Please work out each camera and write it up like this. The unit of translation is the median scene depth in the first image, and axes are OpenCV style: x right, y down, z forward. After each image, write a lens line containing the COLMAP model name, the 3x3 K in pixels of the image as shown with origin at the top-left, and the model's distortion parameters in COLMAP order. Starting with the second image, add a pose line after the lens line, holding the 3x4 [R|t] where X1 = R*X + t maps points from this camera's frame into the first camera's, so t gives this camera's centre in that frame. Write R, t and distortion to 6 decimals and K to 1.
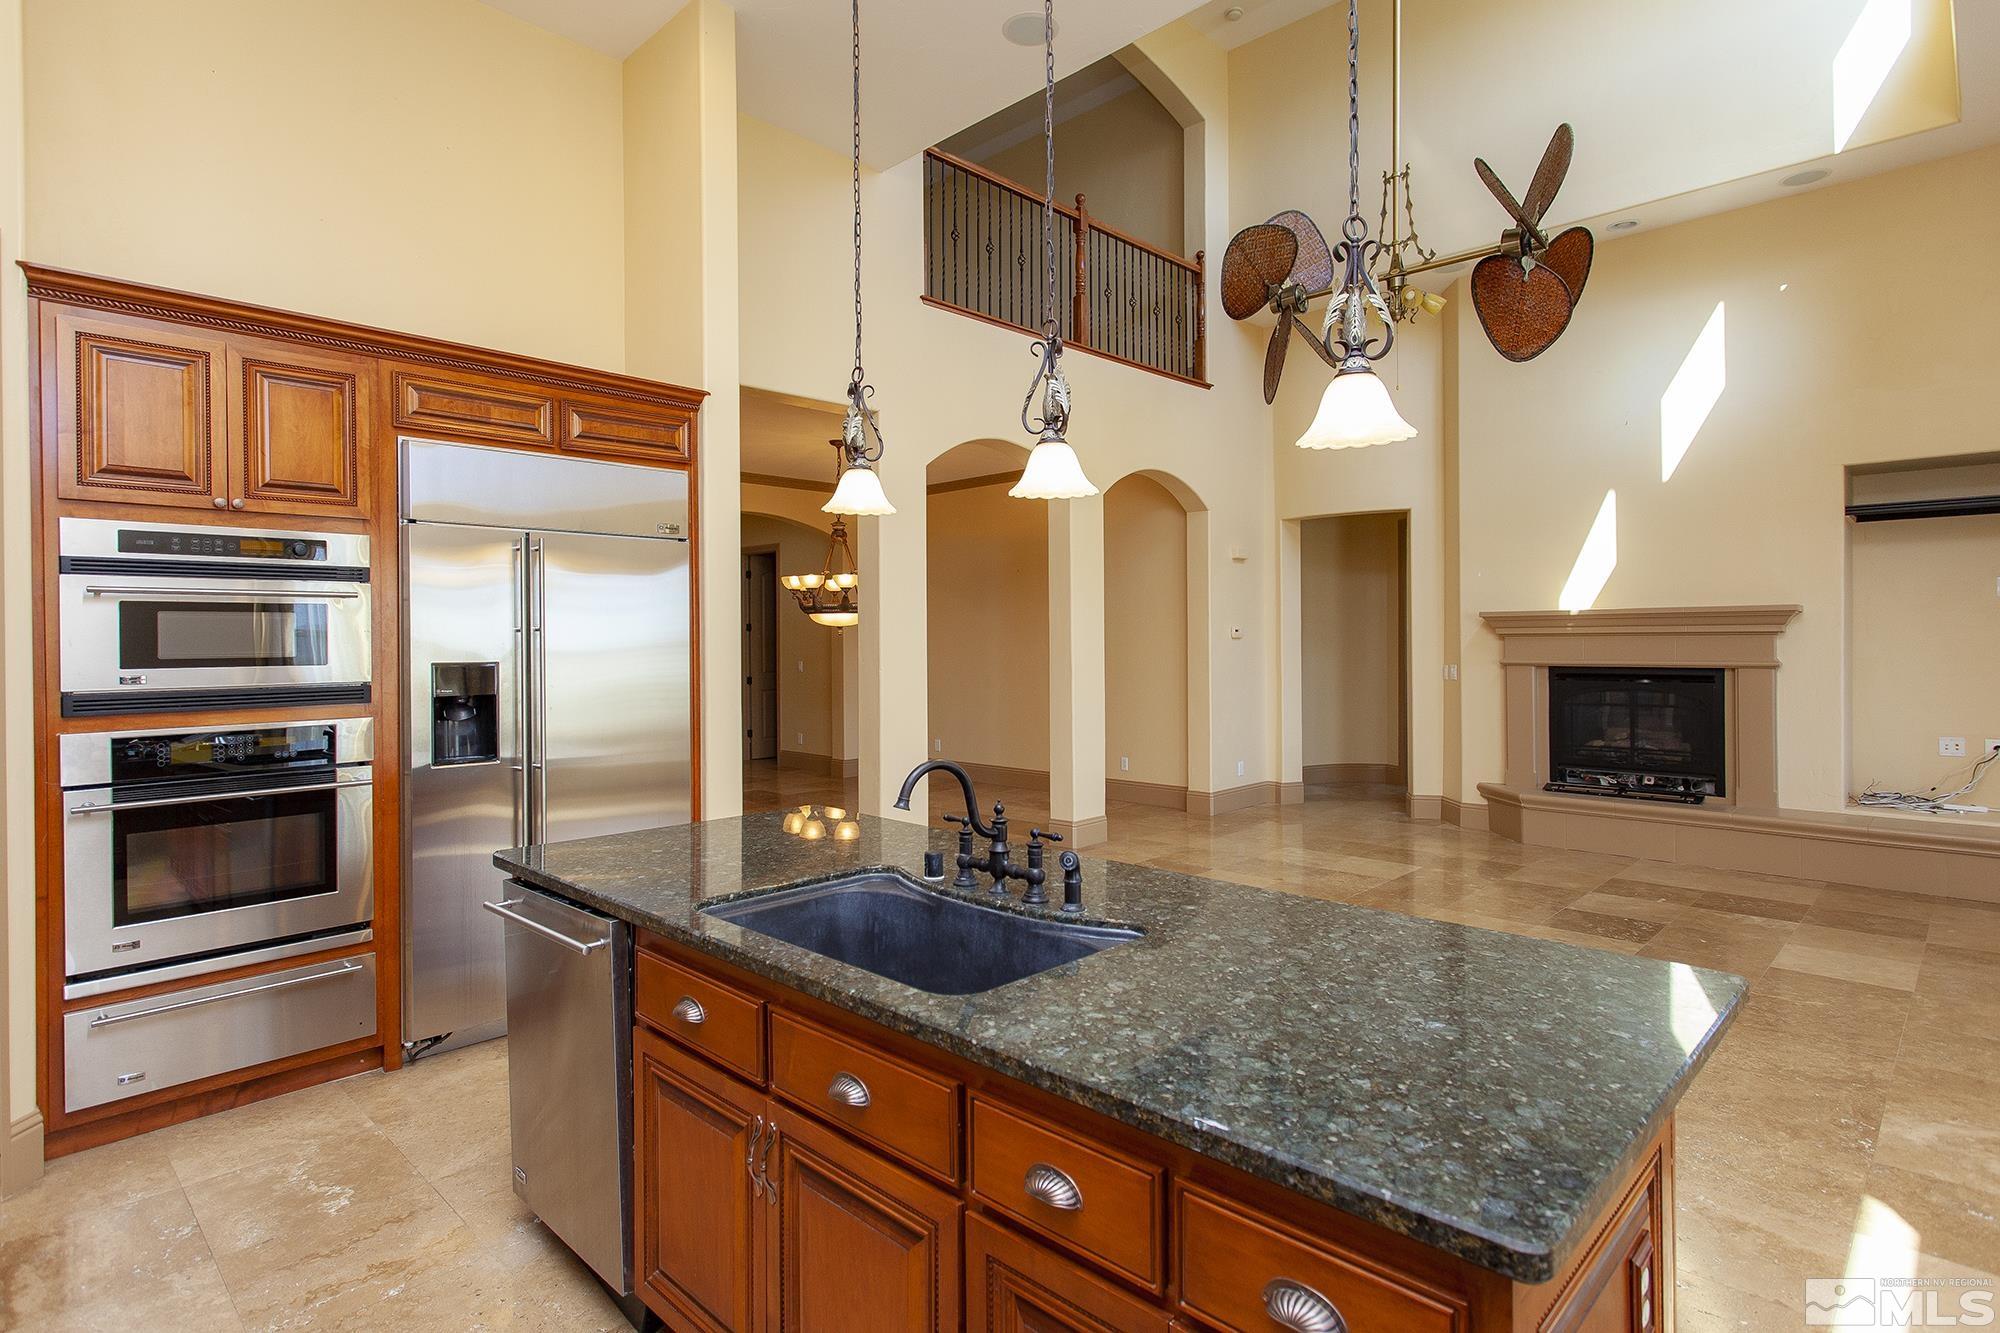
lens RADIAL K [[1027.7, 0, 987.2], [0, 1027.7, 625.2], [0, 0, 1]] dist [0.002037, 0.002682]
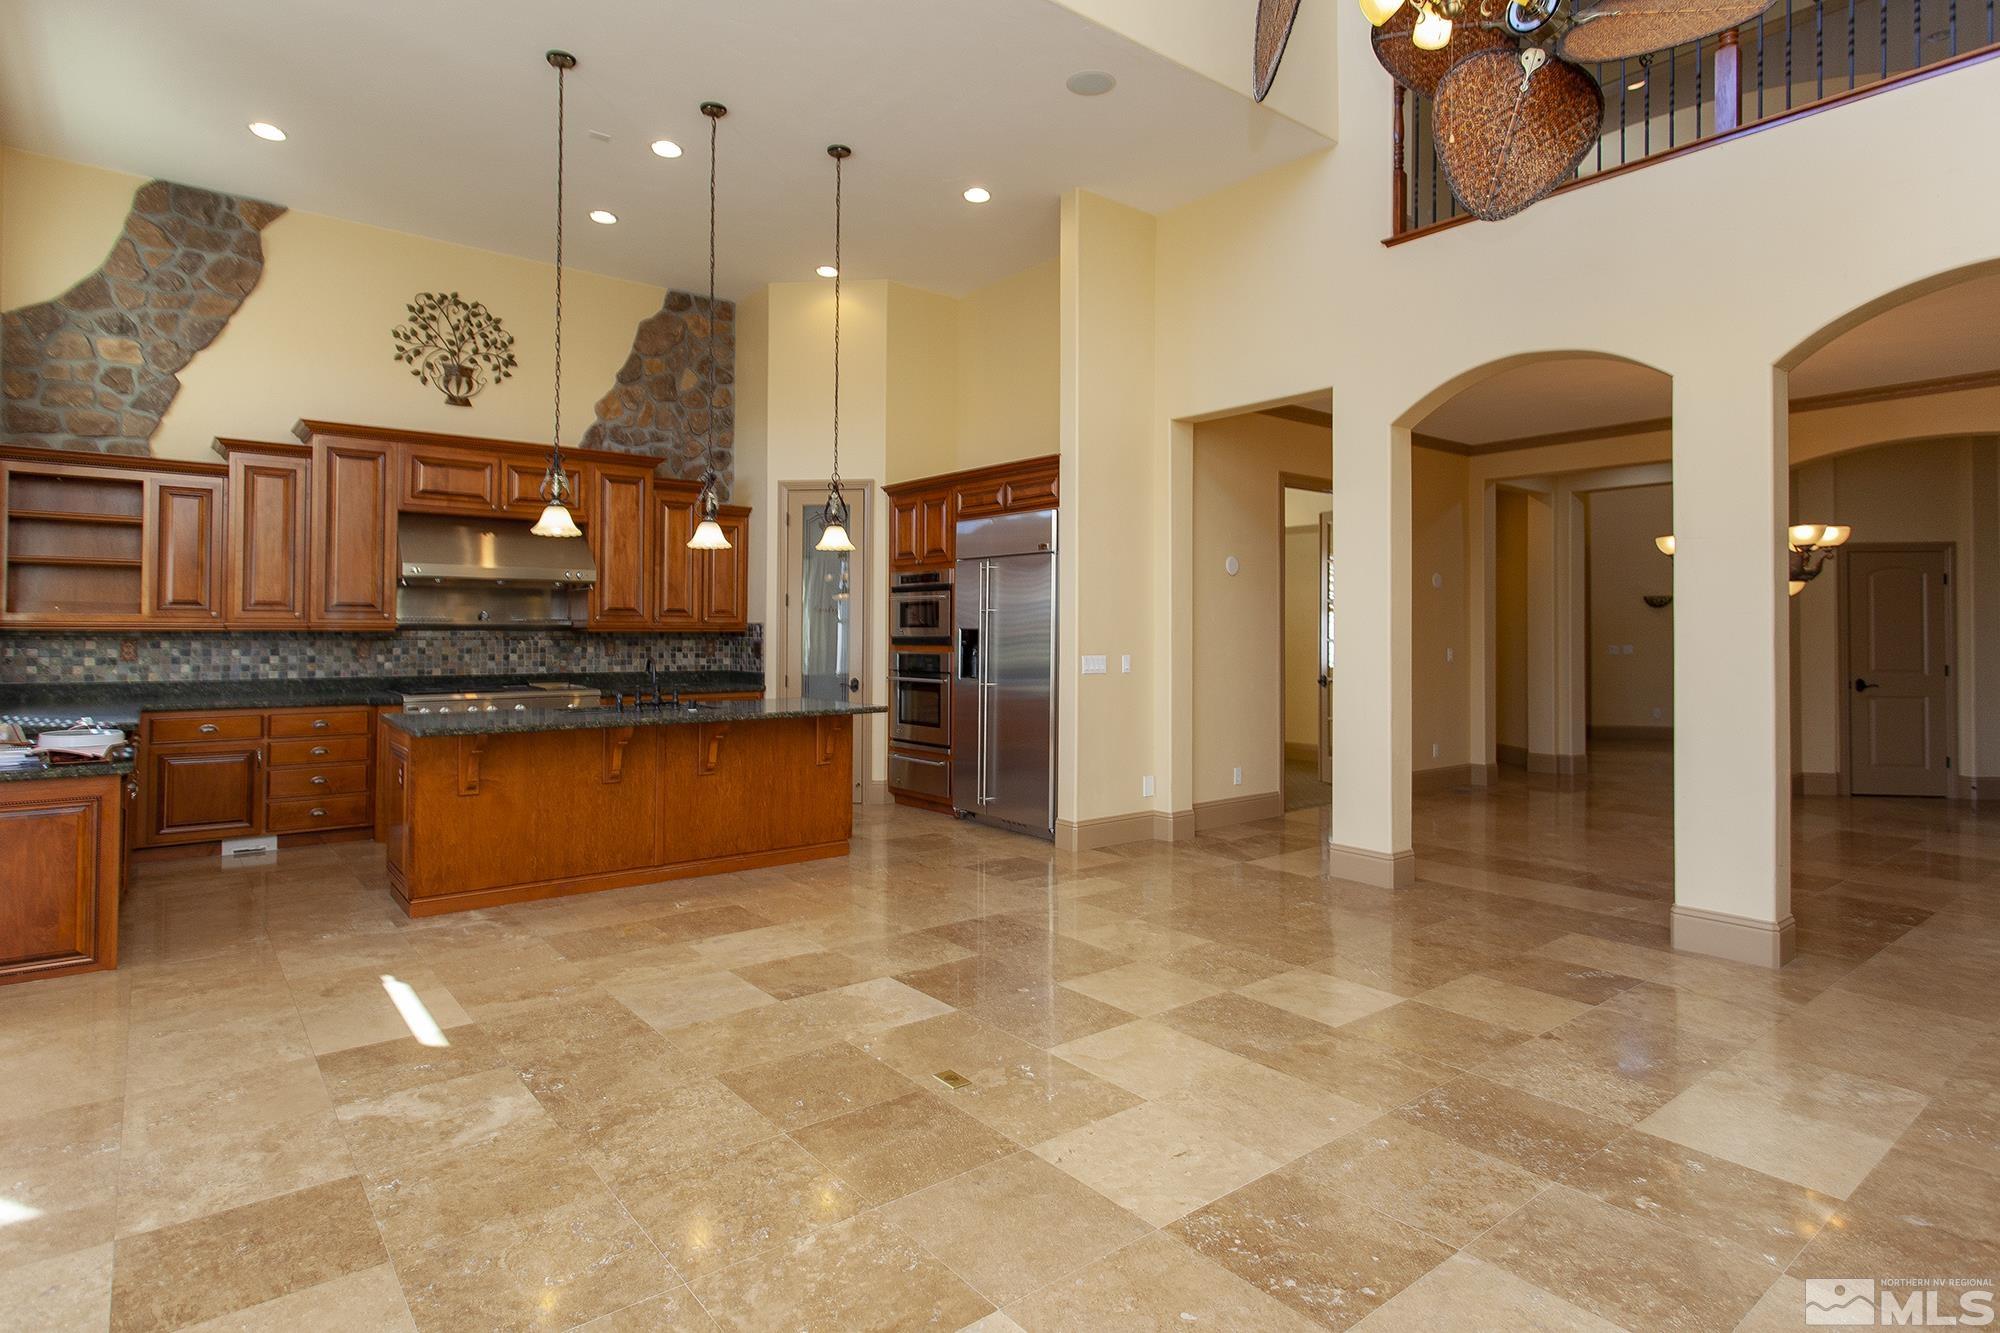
lens RADIAL K [[1027.7, 0, 987.2], [0, 1027.7, 625.2], [0, 0, 1]] dist [0.002037, 0.002682]
pose [[-0.116734, -0.002333, -0.993160, 1.651821], [0.001330, 0.999996, -0.002505, 0.040188], [0.993162, -0.001613, -0.116731, 1.427003]]
